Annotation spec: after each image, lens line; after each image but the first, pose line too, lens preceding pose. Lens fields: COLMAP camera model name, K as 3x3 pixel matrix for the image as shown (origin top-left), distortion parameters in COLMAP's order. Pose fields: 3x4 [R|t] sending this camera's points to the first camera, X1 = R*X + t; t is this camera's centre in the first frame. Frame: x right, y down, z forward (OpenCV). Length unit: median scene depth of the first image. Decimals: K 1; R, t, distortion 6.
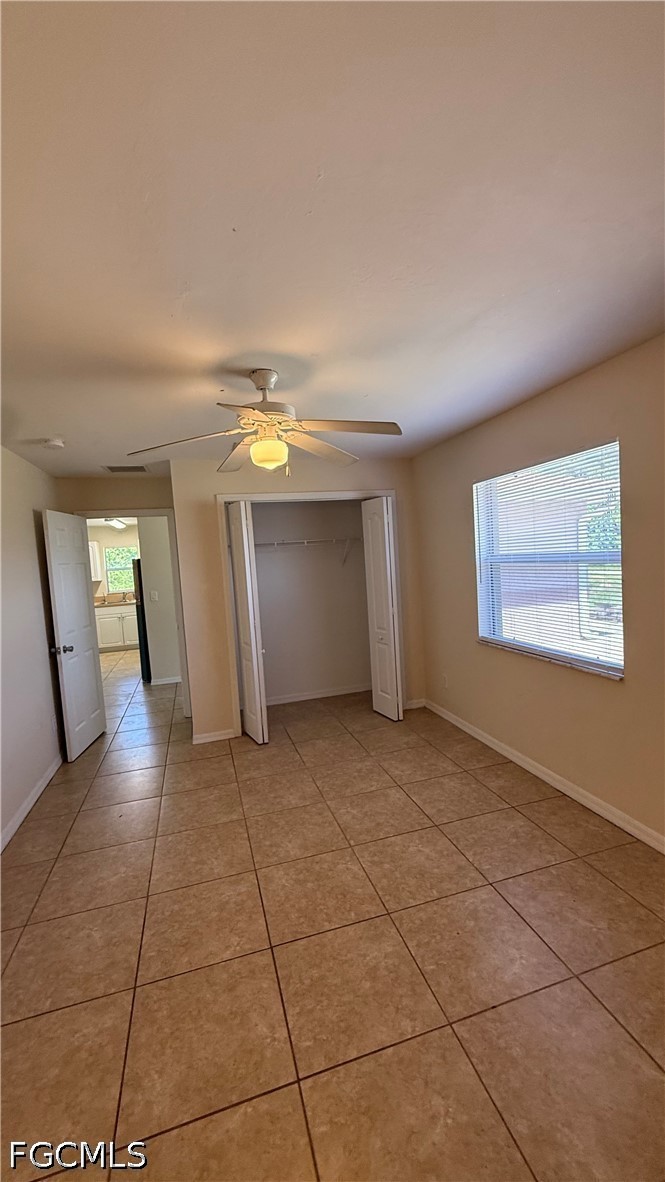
lens RADIAL K [[471.8, 0, 333.6], [0, 471.8, 588.6], [0, 0, 1]] dist [-0.001492, 0.000770]
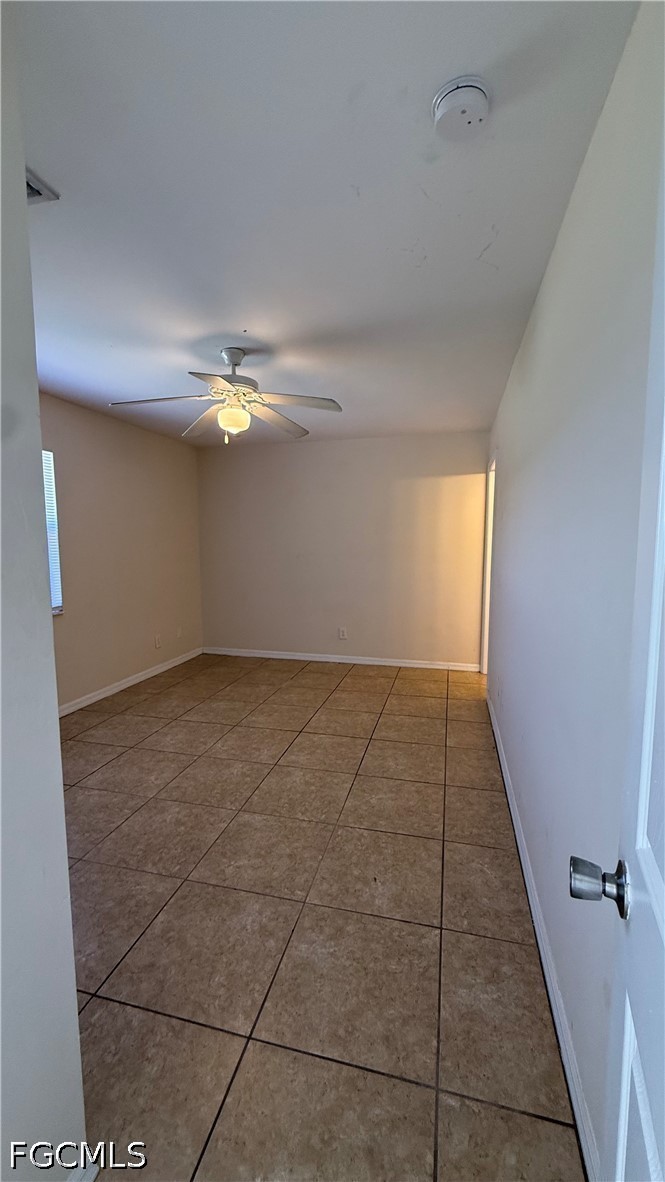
lens RADIAL K [[453.0, 0, 332.5], [0, 453.0, 591.0], [0, 0, 1]] dist [-0.000540, 0.000076]
pose [[-0.857206, 0.006449, 0.514934, -0.630780], [0.089942, 0.986428, 0.137372, 0.003519], [-0.507059, 0.164070, -0.846151, 1.291929]]
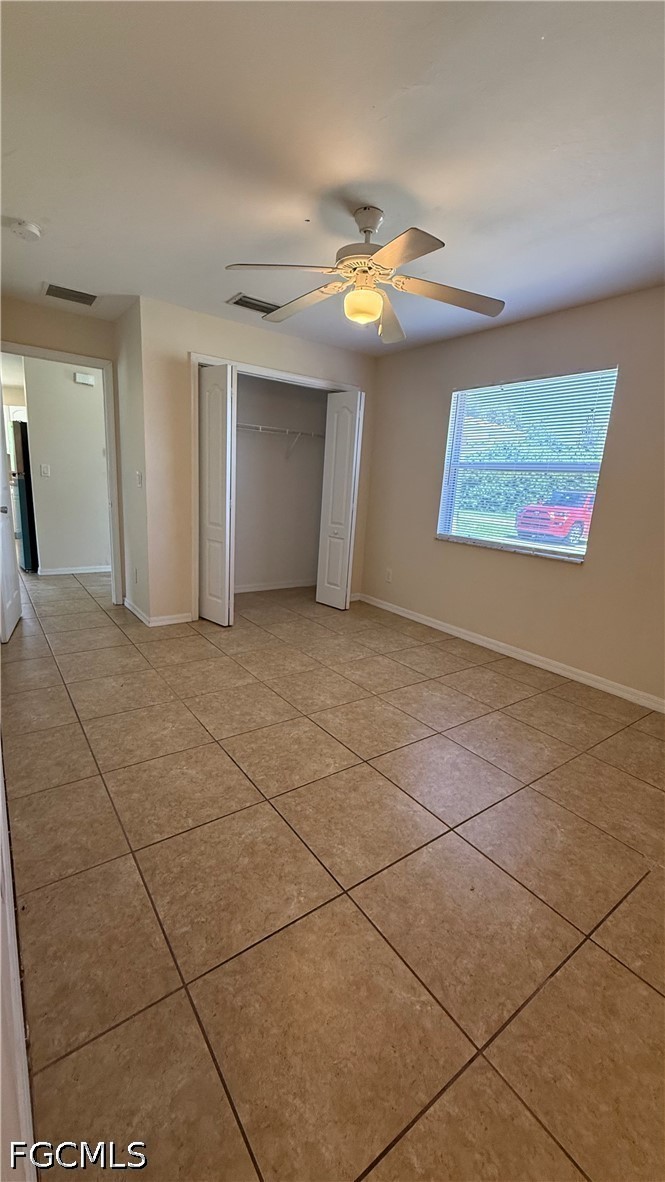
lens RADIAL K [[476.5, 0, 333.3], [0, 476.5, 584.3], [0, 0, 1]] dist [0.004529, 0.000382]
pose [[0.932002, 0.043342, 0.359852, -0.357130], [-0.094155, 0.987692, 0.124895, 0.111949], [-0.350010, -0.150285, 0.924612, 0.012801]]
